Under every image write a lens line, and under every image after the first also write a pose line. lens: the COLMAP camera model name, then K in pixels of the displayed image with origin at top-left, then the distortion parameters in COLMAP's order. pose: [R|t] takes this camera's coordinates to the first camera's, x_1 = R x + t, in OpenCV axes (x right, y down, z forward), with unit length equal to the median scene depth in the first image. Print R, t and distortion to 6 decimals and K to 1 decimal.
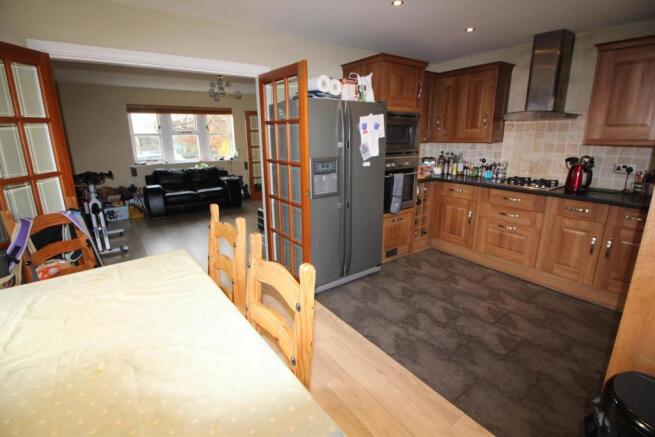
lens RADIAL K [[303.7, 0, 322.6], [0, 303.7, 209.6], [0, 0, 1]] dist [-0.012077, -0.005376]
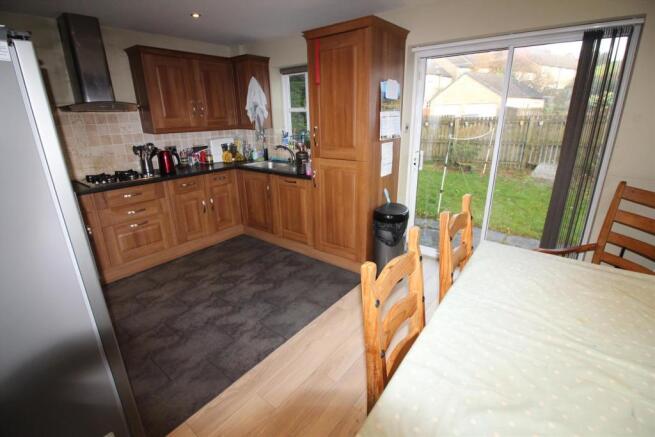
lens RADIAL K [[303.7, 0, 326.6], [0, 303.7, 214.2], [0, 0, 1]] dist [-0.012077, -0.005376]
pose [[-0.283244, -0.281452, 0.916819, -0.457228], [0.253960, 0.899830, 0.354696, -0.168781], [-0.924812, 0.333301, -0.183394, 0.654462]]
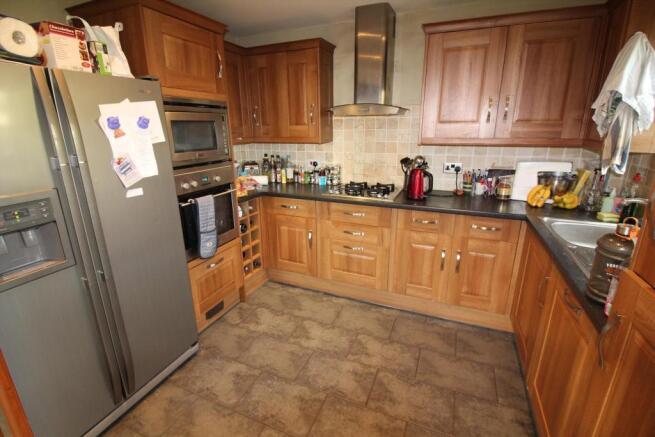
lens RADIAL K [[303.7, 0, 324.0], [0, 303.7, 211.8], [0, 0, 1]] dist [-0.012077, -0.005376]
pose [[0.853308, -0.141336, 0.501885, 0.155493], [0.128315, 0.989880, 0.060599, -0.103543], [-0.505371, 0.012690, 0.862809, 0.355809]]
